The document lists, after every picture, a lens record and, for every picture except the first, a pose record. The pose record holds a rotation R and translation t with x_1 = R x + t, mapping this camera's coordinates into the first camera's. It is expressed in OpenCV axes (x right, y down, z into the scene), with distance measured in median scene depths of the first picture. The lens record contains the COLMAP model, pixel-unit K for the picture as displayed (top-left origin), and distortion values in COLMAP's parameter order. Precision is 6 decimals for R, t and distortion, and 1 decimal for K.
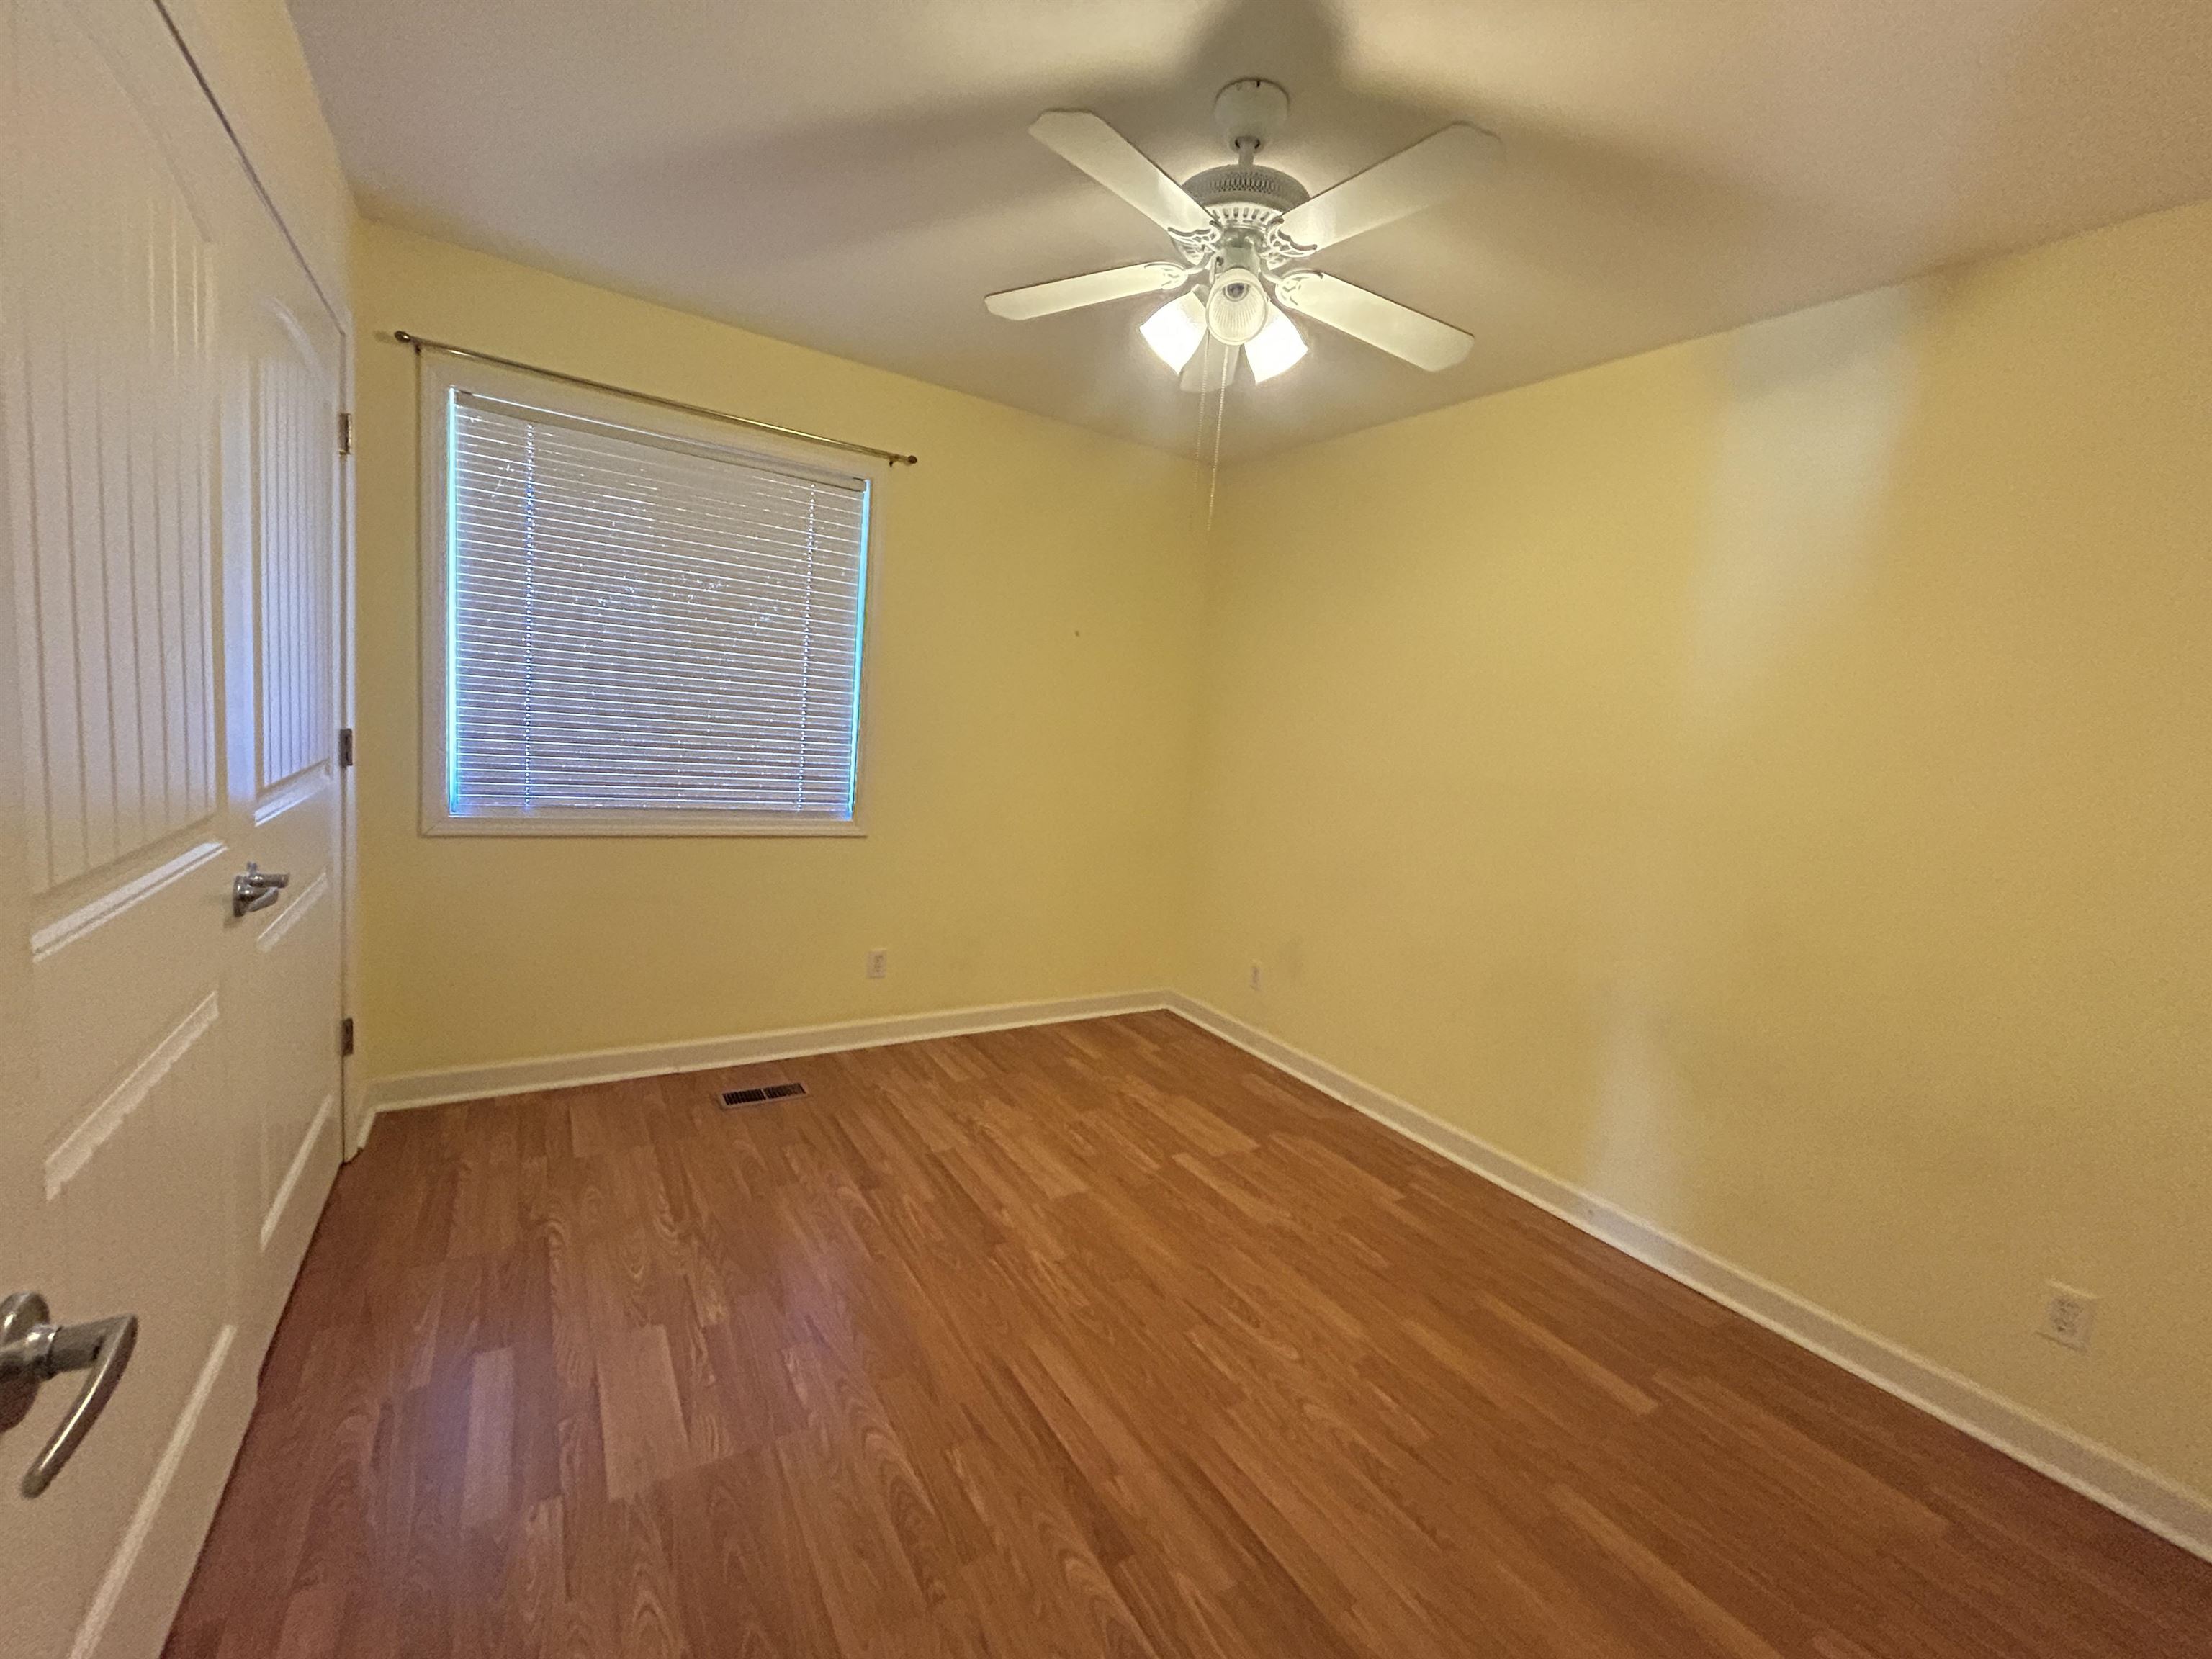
lens RADIAL K [[898.0, 0, 1099.6], [0, 898.0, 828.9], [0, 0, 1]] dist [-0.000457, 0.000222]
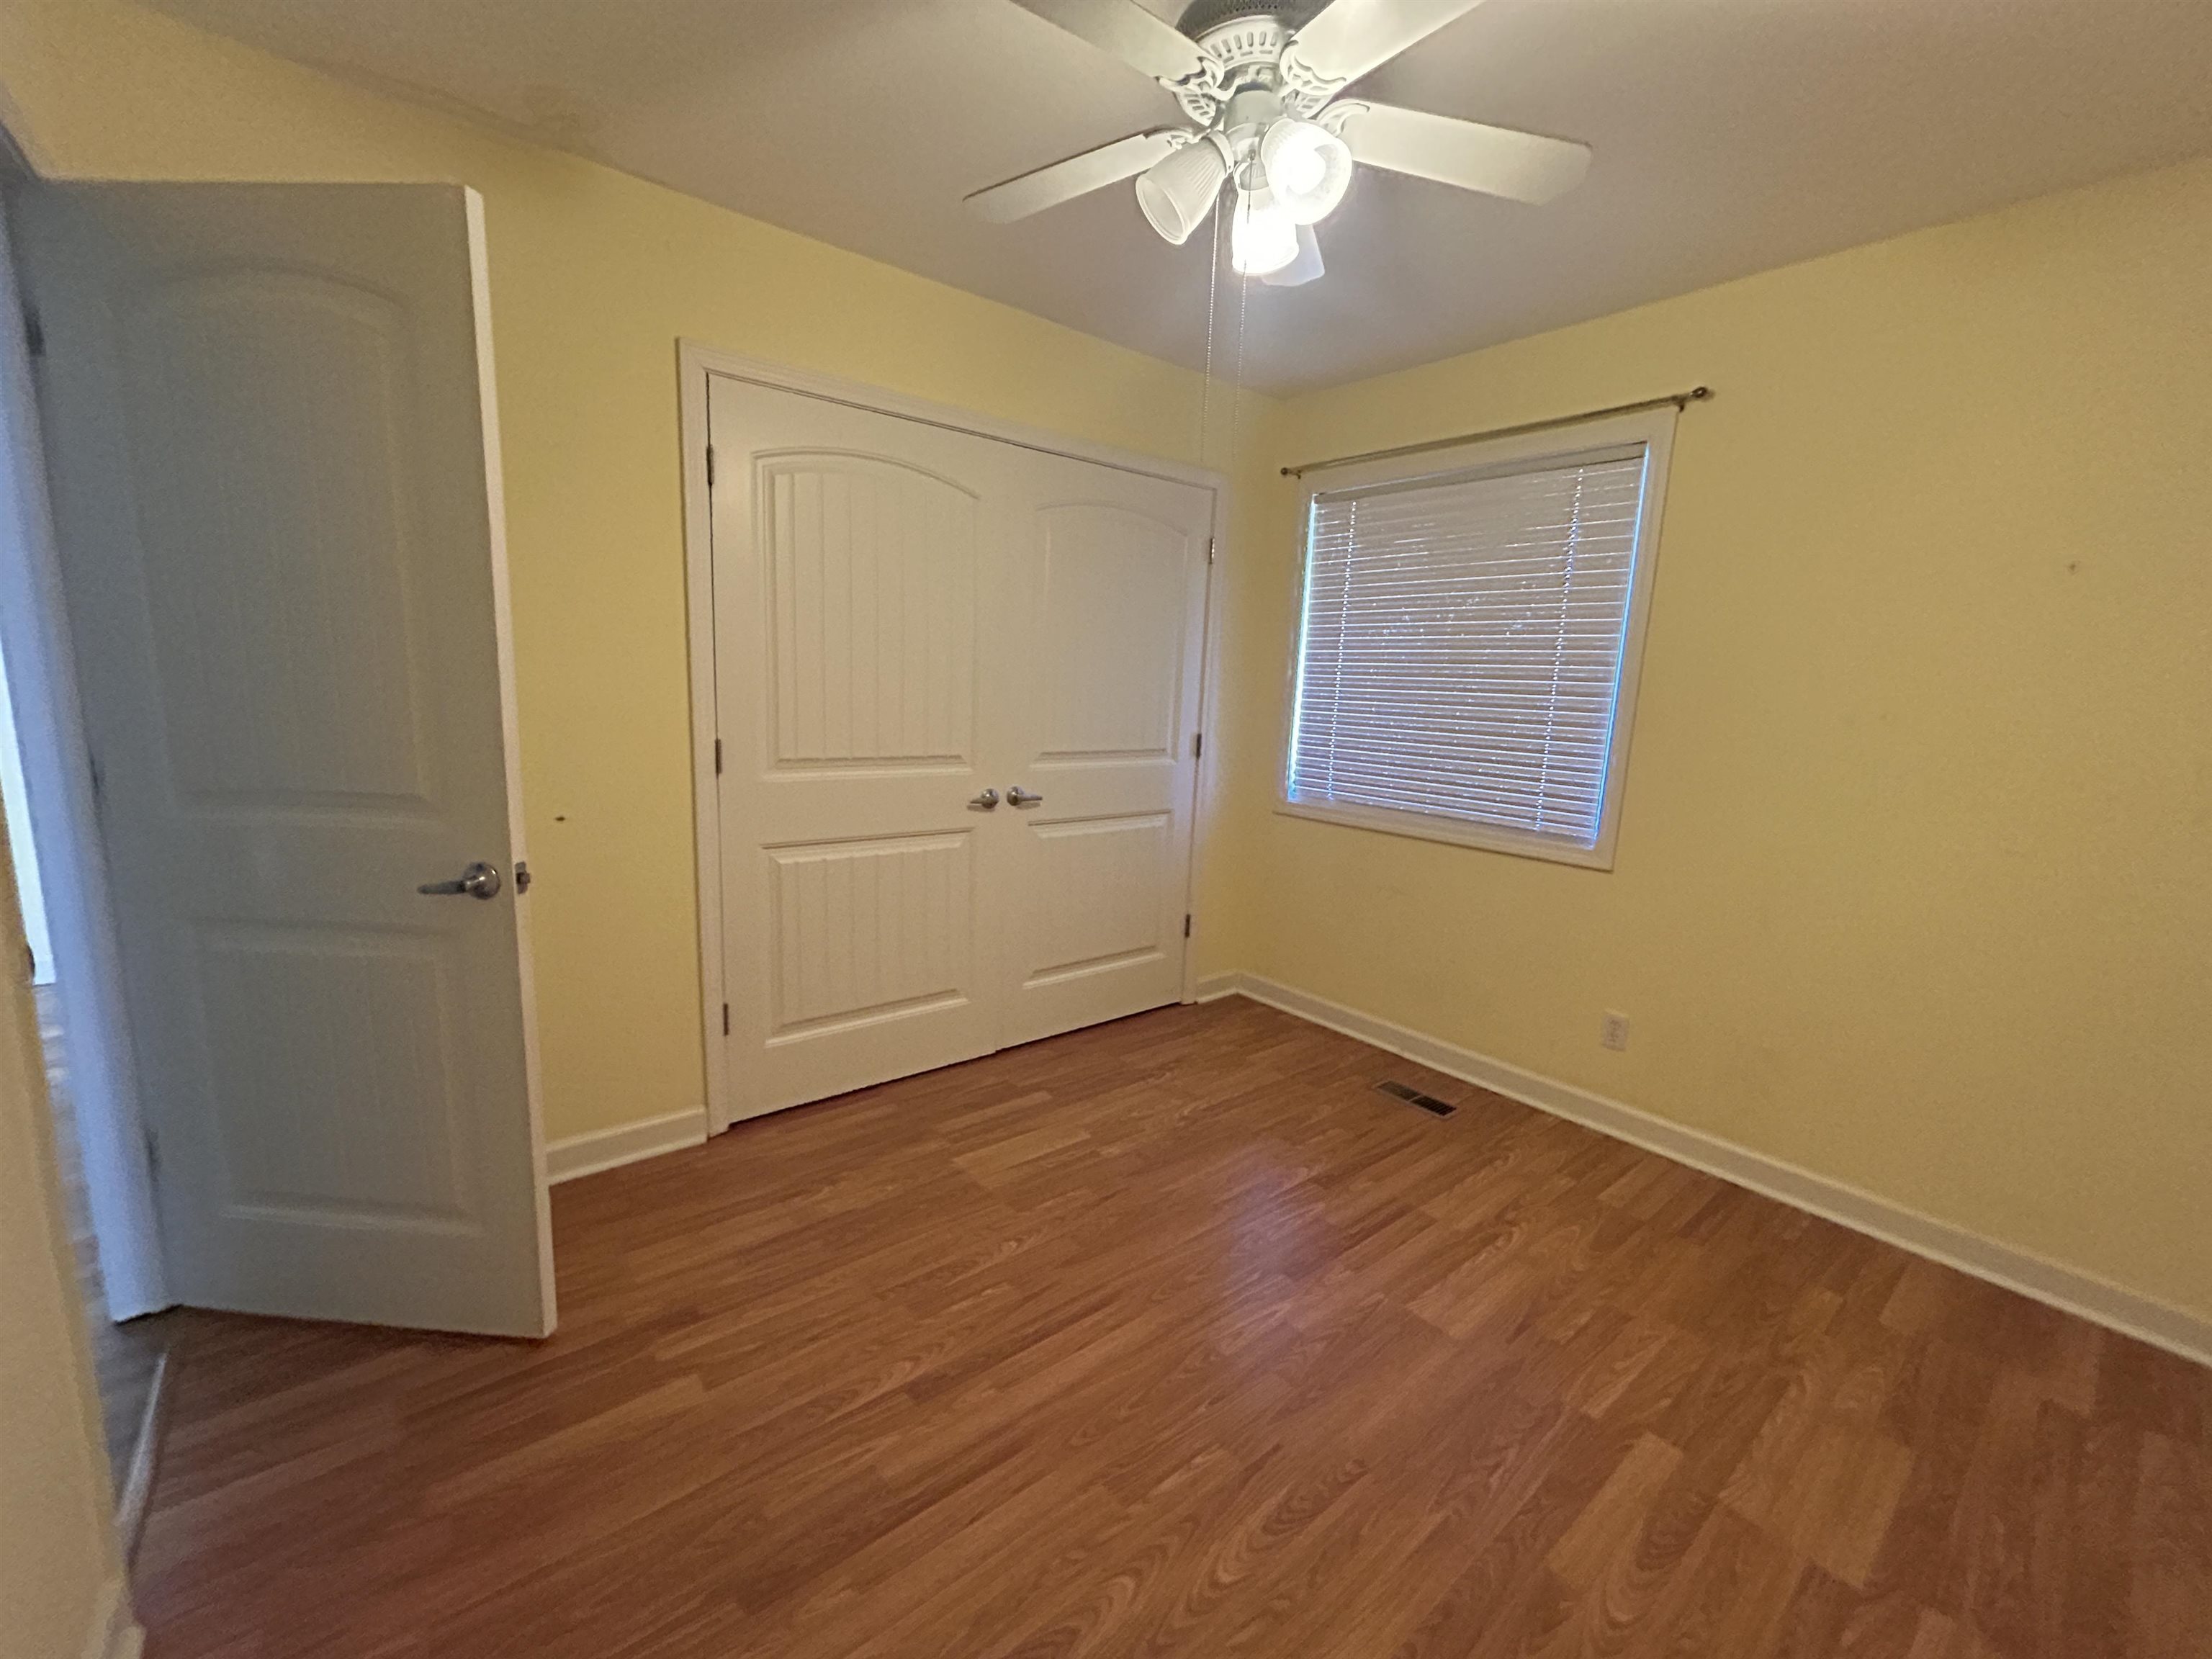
lens RADIAL K [[898.0, 0, 1099.6], [0, 898.0, 828.9], [0, 0, 1]] dist [-0.000457, 0.000222]
pose [[0.122793, 0.081686, -0.989065, 0.595845], [-0.152905, 0.986264, 0.062471, -0.012415], [0.980582, 0.143562, 0.133596, 0.507206]]
